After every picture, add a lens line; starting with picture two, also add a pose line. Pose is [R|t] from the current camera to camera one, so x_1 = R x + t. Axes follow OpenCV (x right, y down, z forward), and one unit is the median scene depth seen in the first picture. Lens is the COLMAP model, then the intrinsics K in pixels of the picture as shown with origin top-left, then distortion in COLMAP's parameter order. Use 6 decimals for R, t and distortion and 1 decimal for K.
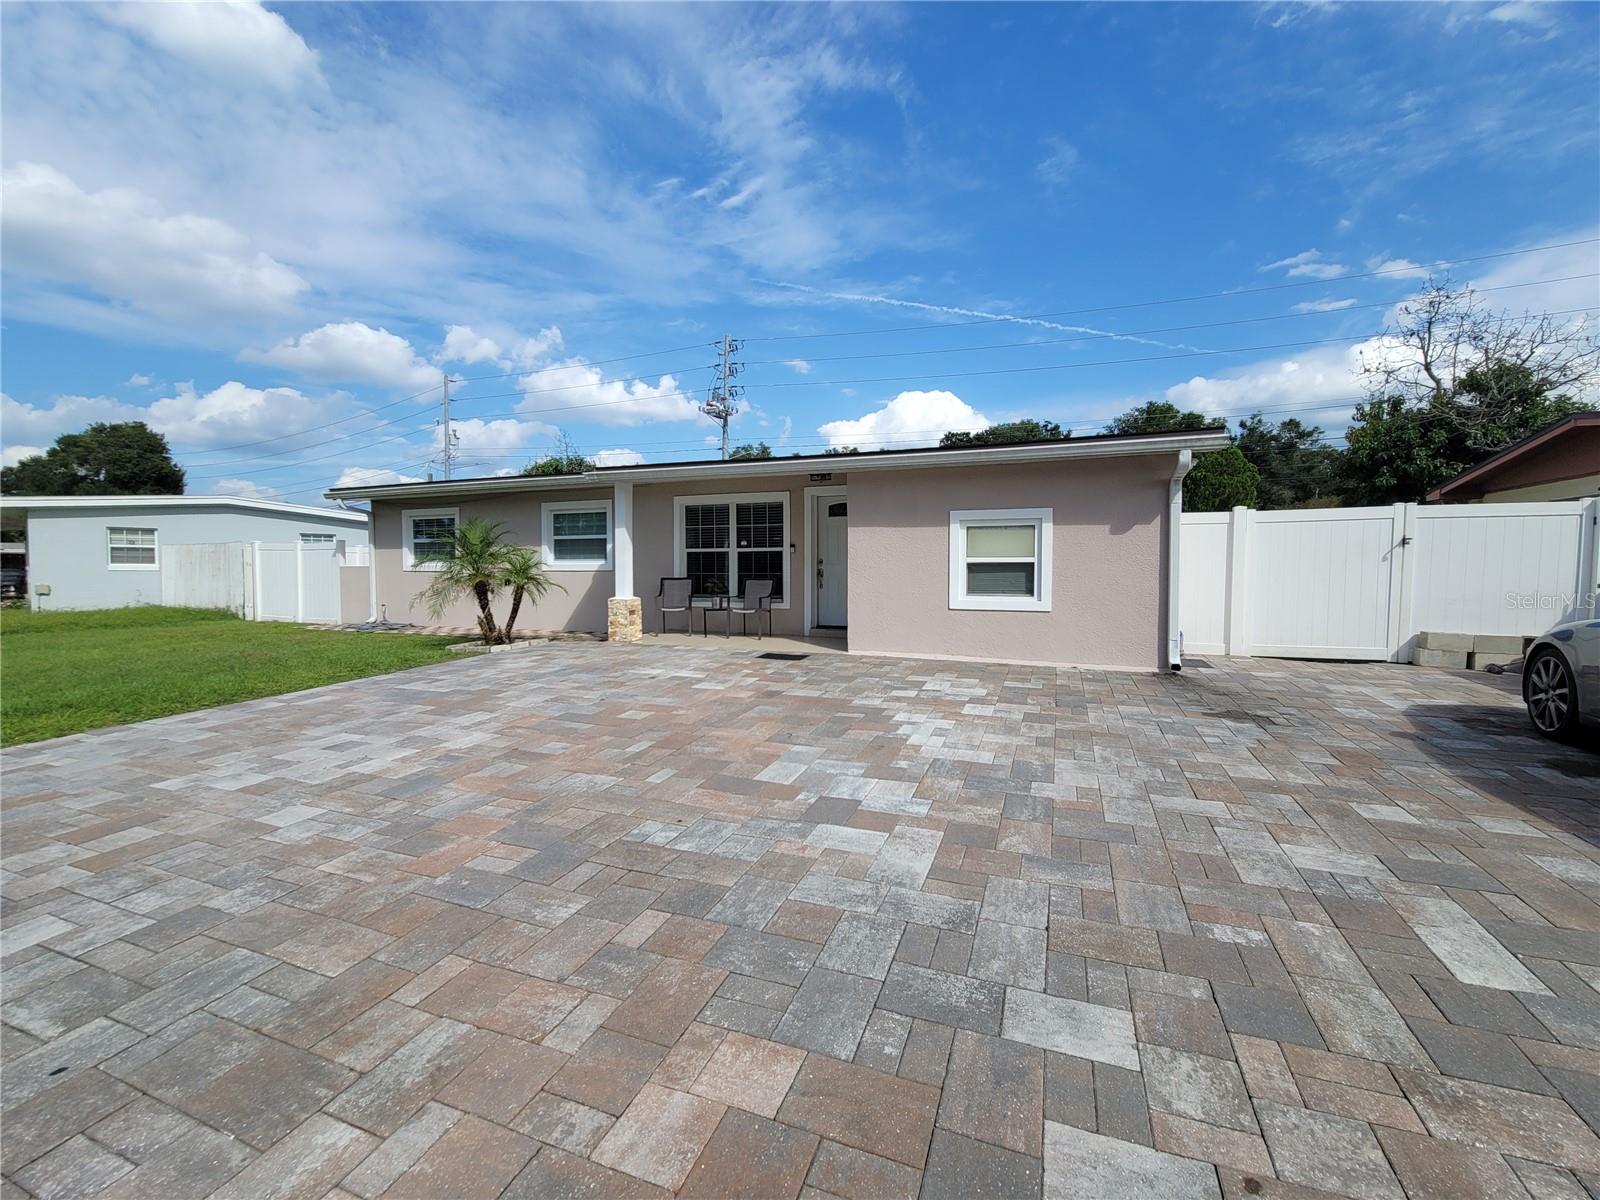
lens RADIAL K [[666.3, 0, 800.0], [0, 666.3, 600.0], [0, 0, 1]] dist [-0.014071, 0.004598]
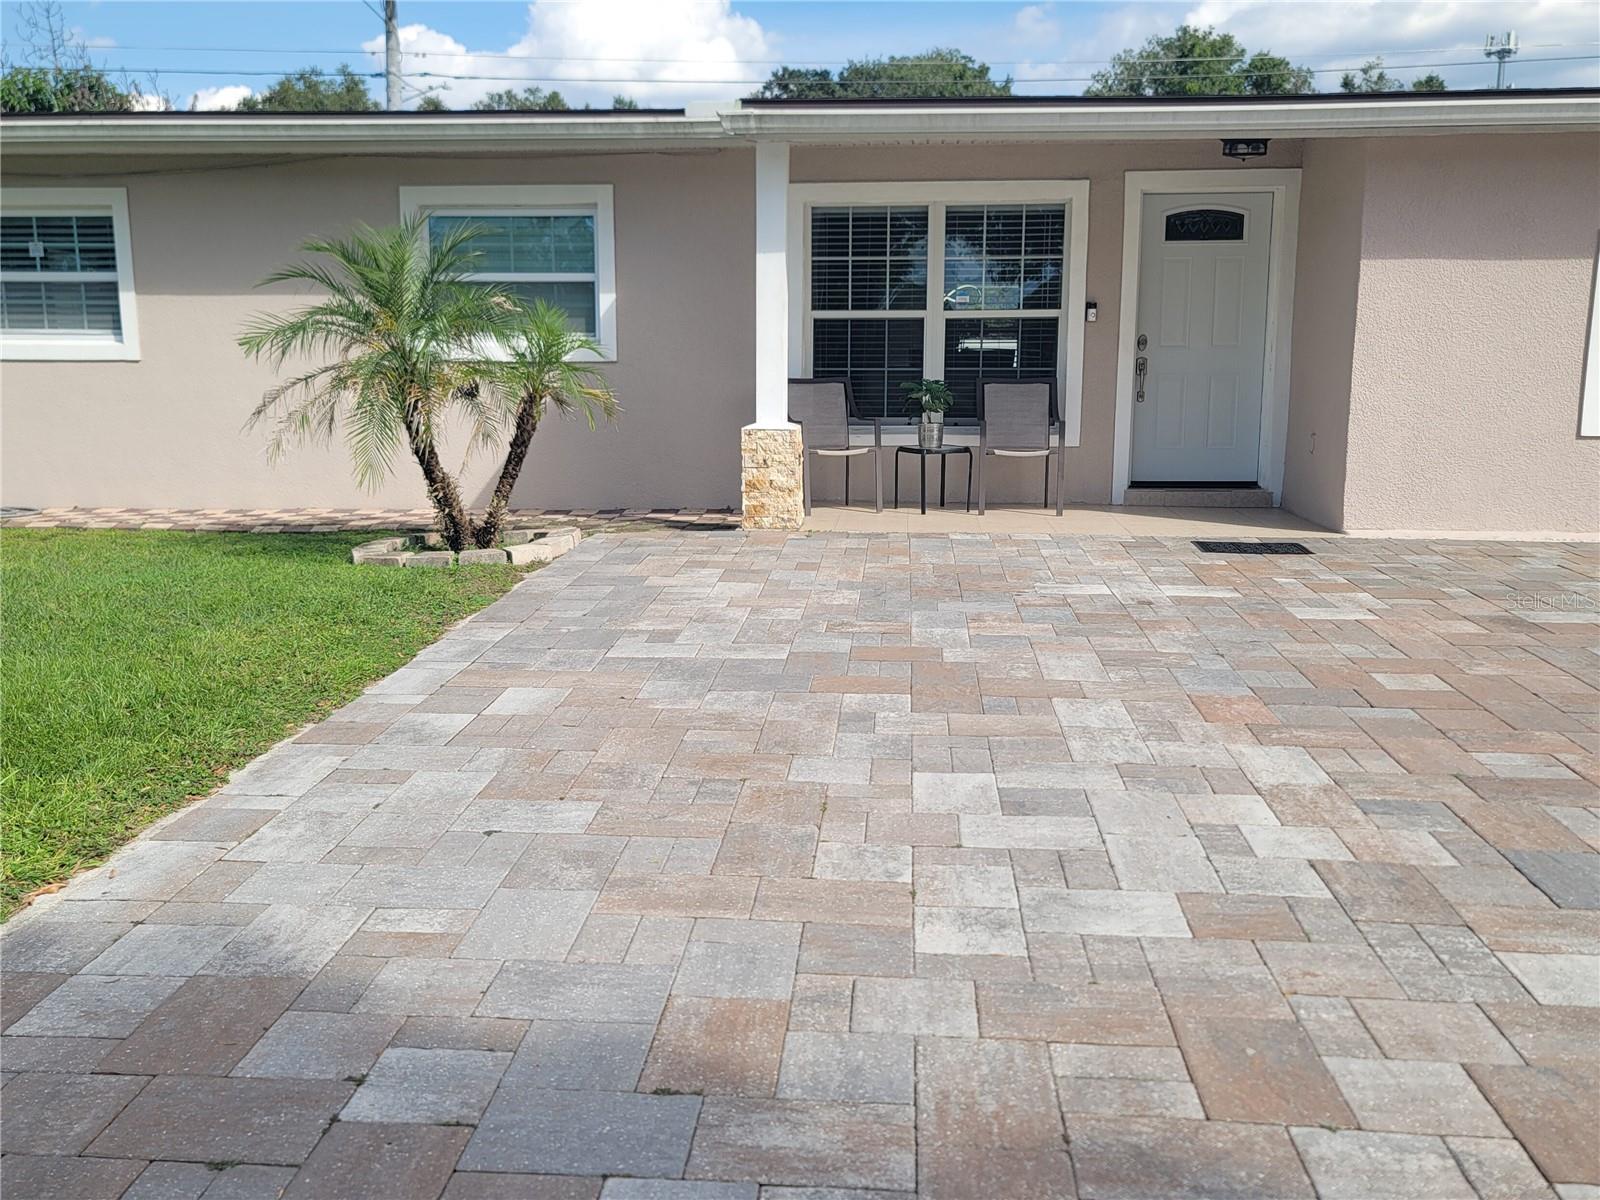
lens RADIAL K [[1404.7, 0, 800.0], [0, 1404.7, 600.0], [0, 0, 1]] dist [0.073731, -0.075230]
pose [[0.959706, -0.044108, 0.277524, -0.977493], [0.011831, 0.993071, 0.116919, 0.005429], [-0.280758, -0.108924, 0.953578, 0.252088]]
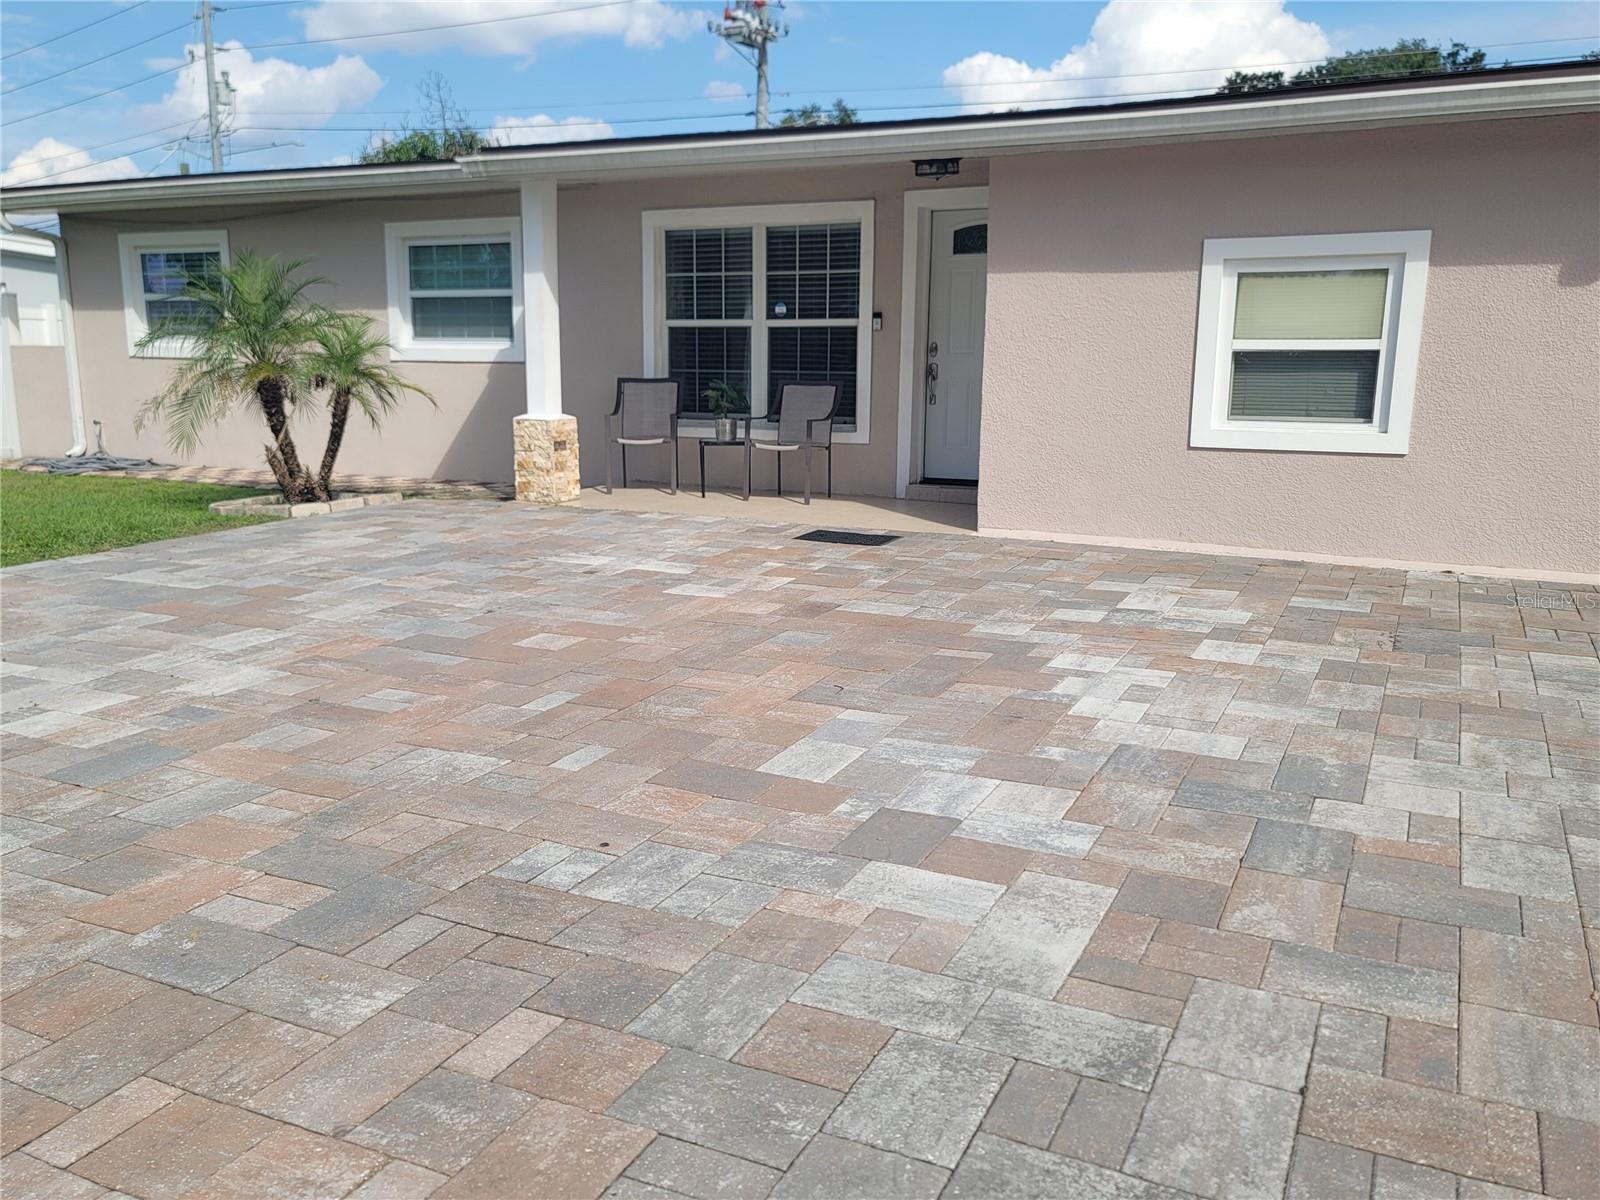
lens RADIAL K [[1288.5, 0, 799.7], [0, 1288.5, 622.6], [0, 0, 1]] dist [0.062694, -0.045199]
pose [[0.996239, 0.027498, -0.082170, 0.033682], [-0.015021, 0.988759, 0.148762, 0.005381], [0.085337, -0.146968, 0.985453, 0.028736]]
